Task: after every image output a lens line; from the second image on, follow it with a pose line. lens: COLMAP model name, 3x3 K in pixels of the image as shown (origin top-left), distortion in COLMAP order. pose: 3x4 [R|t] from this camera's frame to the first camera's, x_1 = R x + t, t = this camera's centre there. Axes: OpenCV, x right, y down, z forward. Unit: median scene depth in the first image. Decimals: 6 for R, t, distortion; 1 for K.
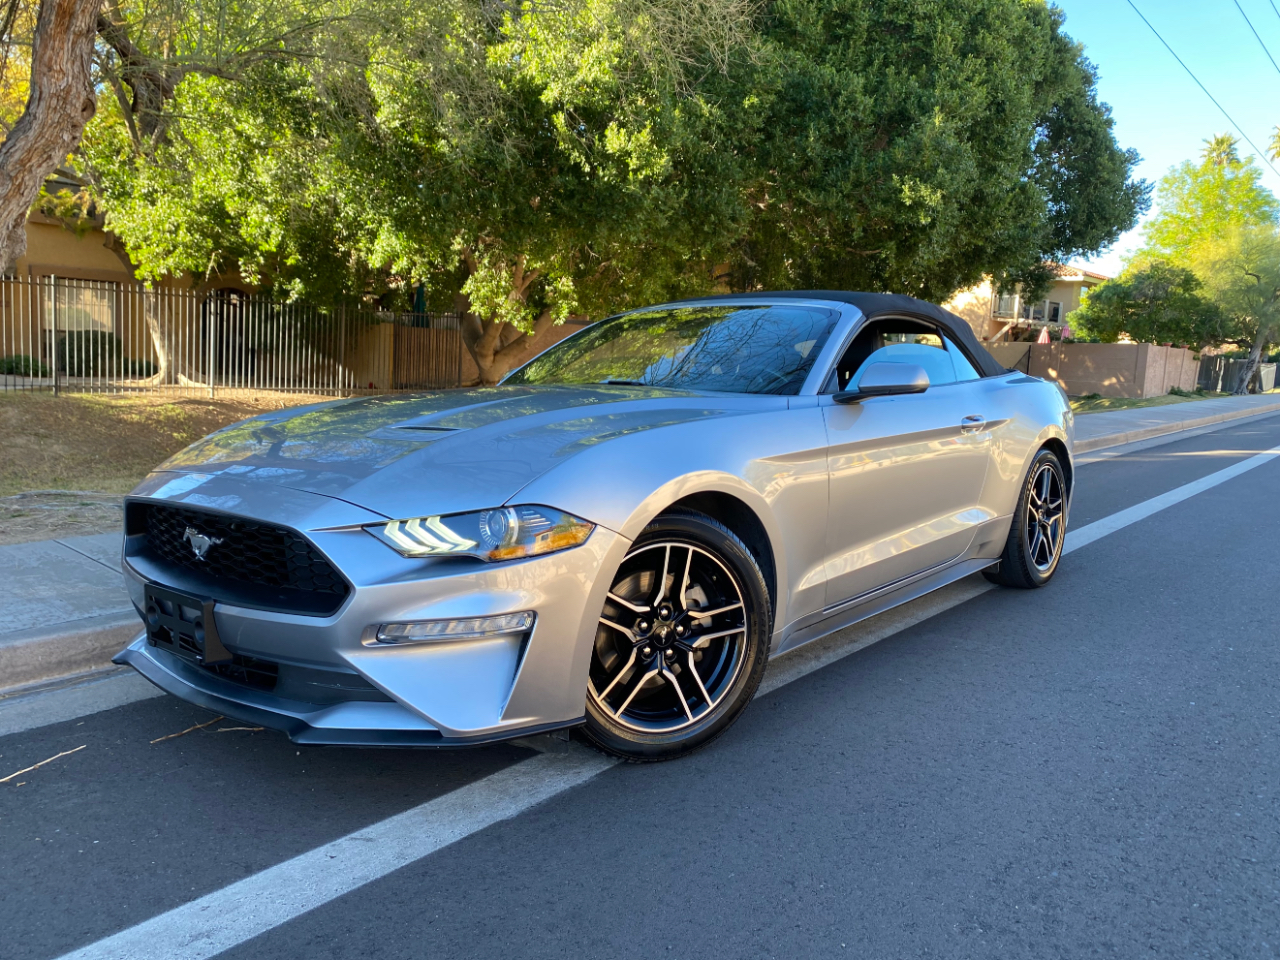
lens RADIAL K [[970.9, 0, 632.7], [0, 970.9, 482.9], [0, 0, 1]] dist [0.015774, -0.004563]
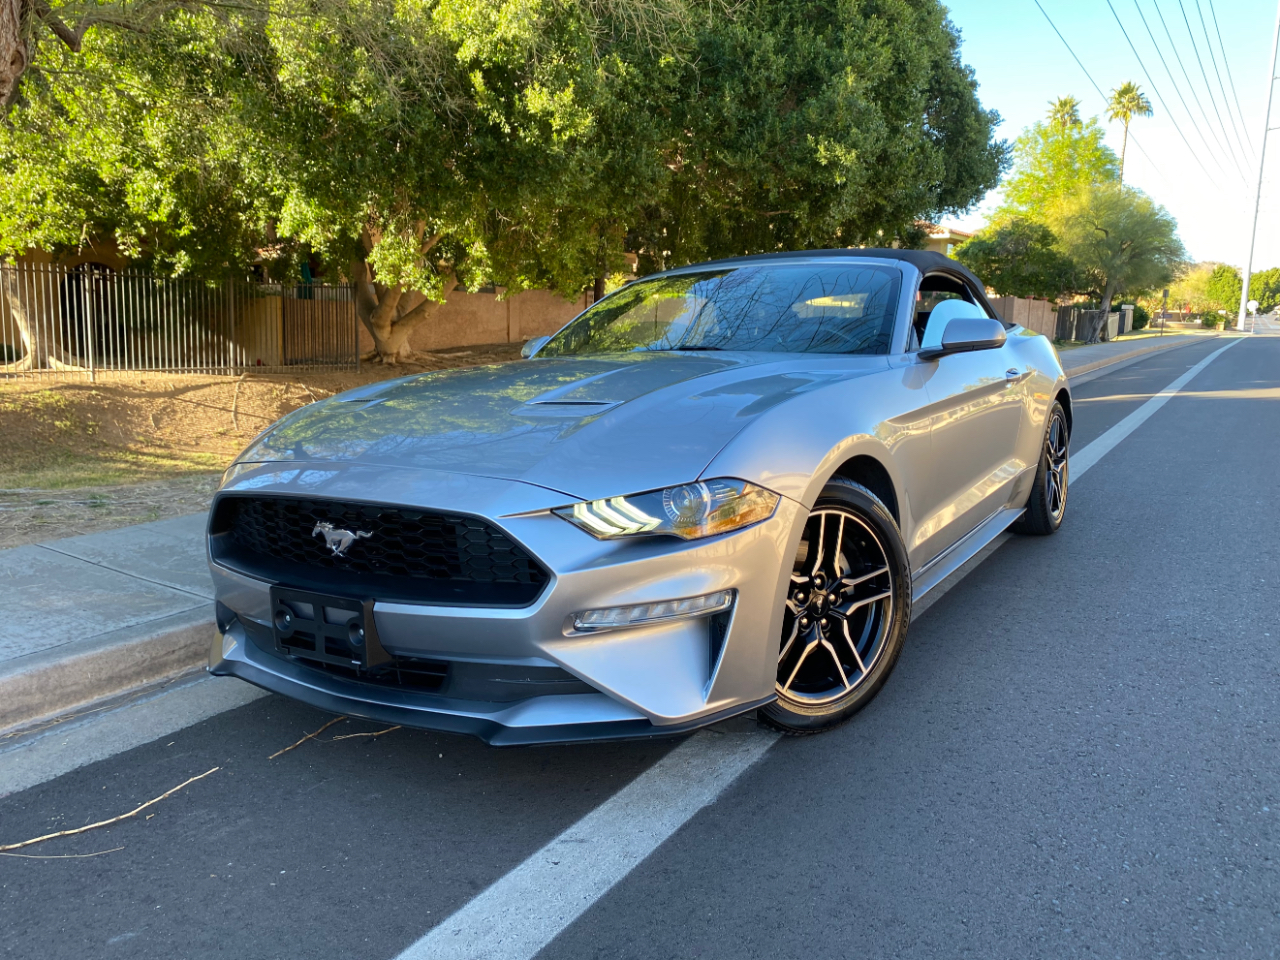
lens RADIAL K [[973.0, 0, 640.0], [0, 973.0, 480.0], [0, 0, 1]] dist [0.003907, 0.011949]
pose [[0.990384, -0.051020, 0.128596, -0.055170], [0.046938, 0.998299, 0.034583, -0.002201], [-0.130142, -0.028214, 0.991094, 0.011607]]
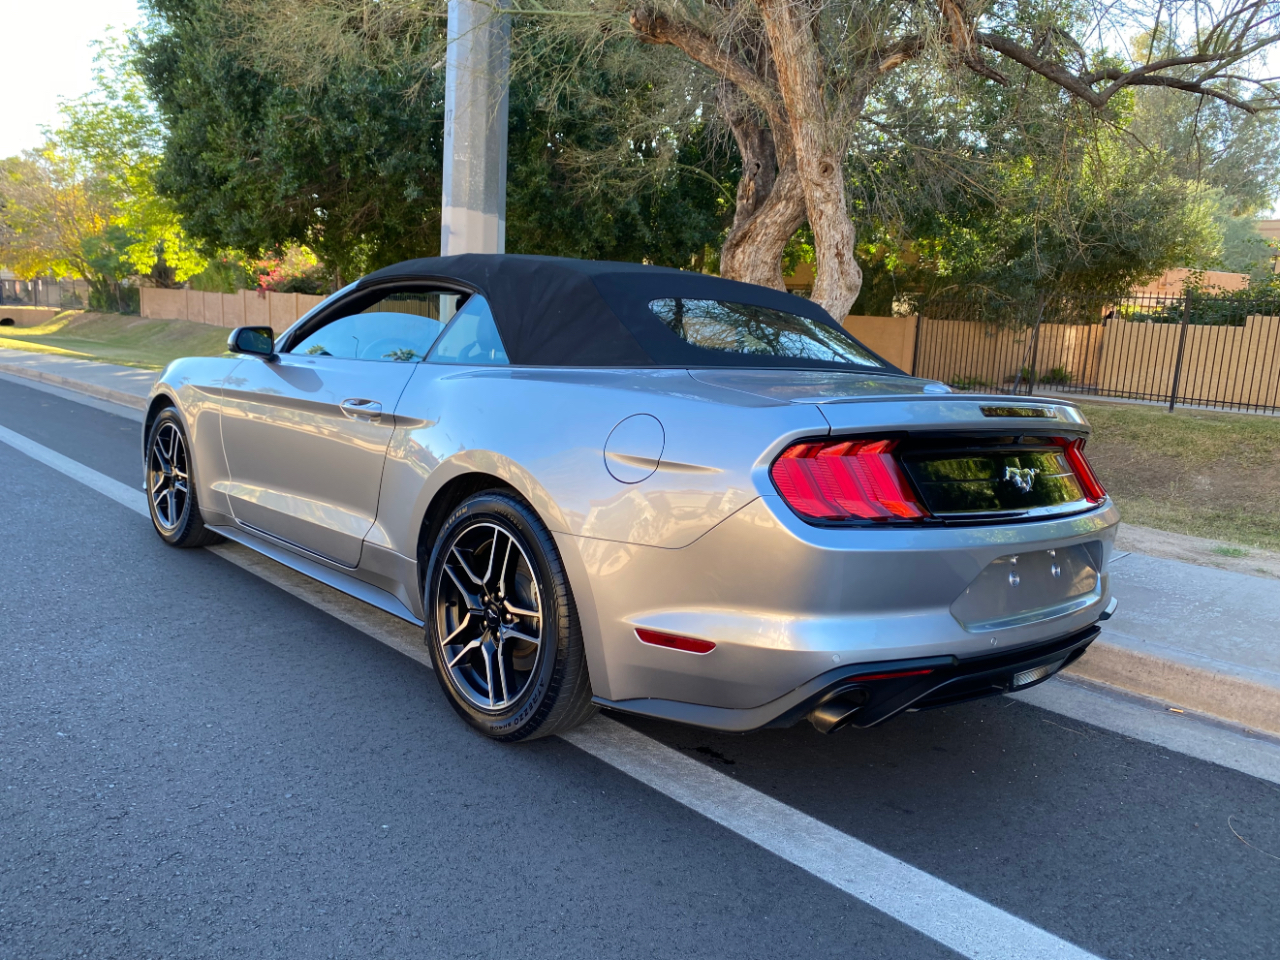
lens RADIAL K [[970.9, 0, 632.7], [0, 970.9, 482.9], [0, 0, 1]] dist [0.015774, -0.004563]
pose [[-0.132974, 0.120544, -0.983762, 0.355293], [-0.178170, 0.973499, 0.143369, -0.049976], [0.974974, 0.194341, -0.107973, 0.419239]]
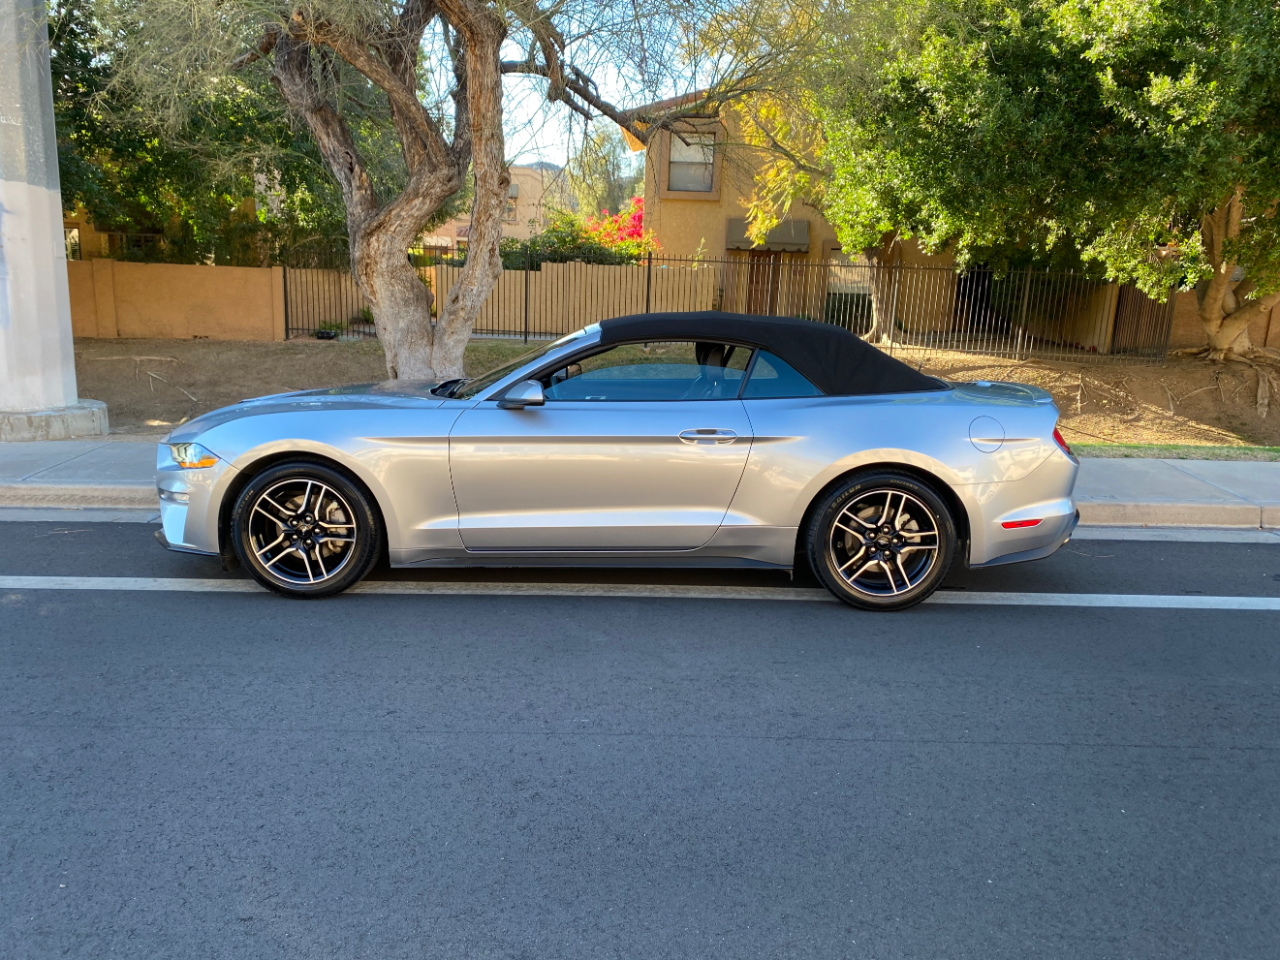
lens RADIAL K [[968.4, 0, 640.0], [0, 968.4, 480.0], [0, 0, 1]] dist [-0.001109, -0.003715]
pose [[0.631469, 0.140978, -0.762477, 0.370176], [-0.102077, 0.989889, 0.098487, -0.036032], [0.768652, 0.015640, 0.639475, 0.072065]]
